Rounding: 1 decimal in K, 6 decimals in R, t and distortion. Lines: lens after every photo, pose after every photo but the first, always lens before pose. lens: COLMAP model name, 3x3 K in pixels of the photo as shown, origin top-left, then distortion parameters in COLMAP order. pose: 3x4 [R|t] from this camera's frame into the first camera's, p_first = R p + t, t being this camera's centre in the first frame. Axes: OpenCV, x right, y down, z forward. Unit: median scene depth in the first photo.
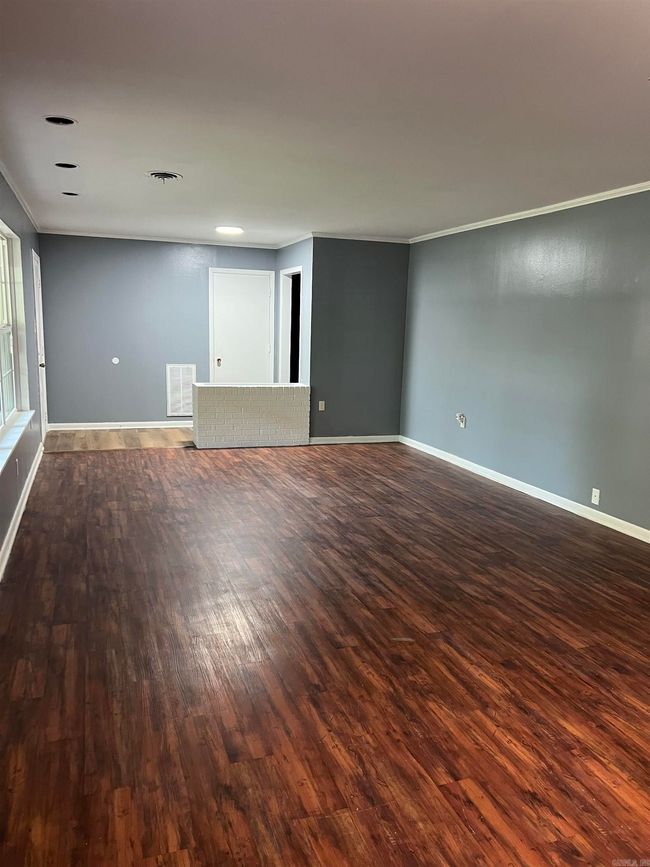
lens RADIAL K [[650.9, 0, 321.7], [0, 650.9, 434.9], [0, 0, 1]] dist [0.017407, -0.001633]
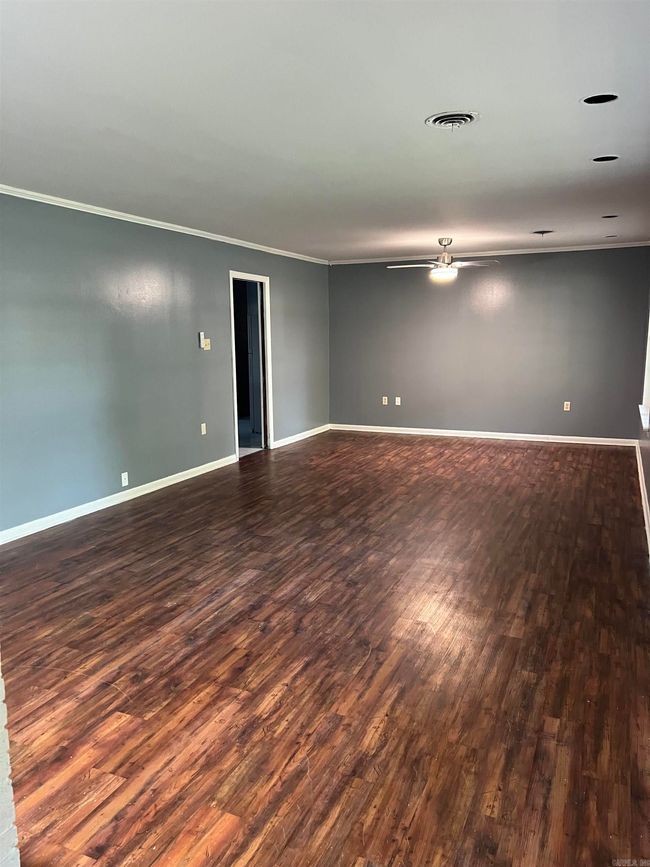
lens RADIAL K [[650.9, 0, 322.2], [0, 650.9, 433.7], [0, 0, 1]] dist [0.017407, -0.001633]
pose [[-0.723692, -0.130775, 0.677619, -0.627640], [0.107899, 0.948366, 0.298262, -0.300756], [-0.681636, 0.288964, -0.672214, 1.601602]]
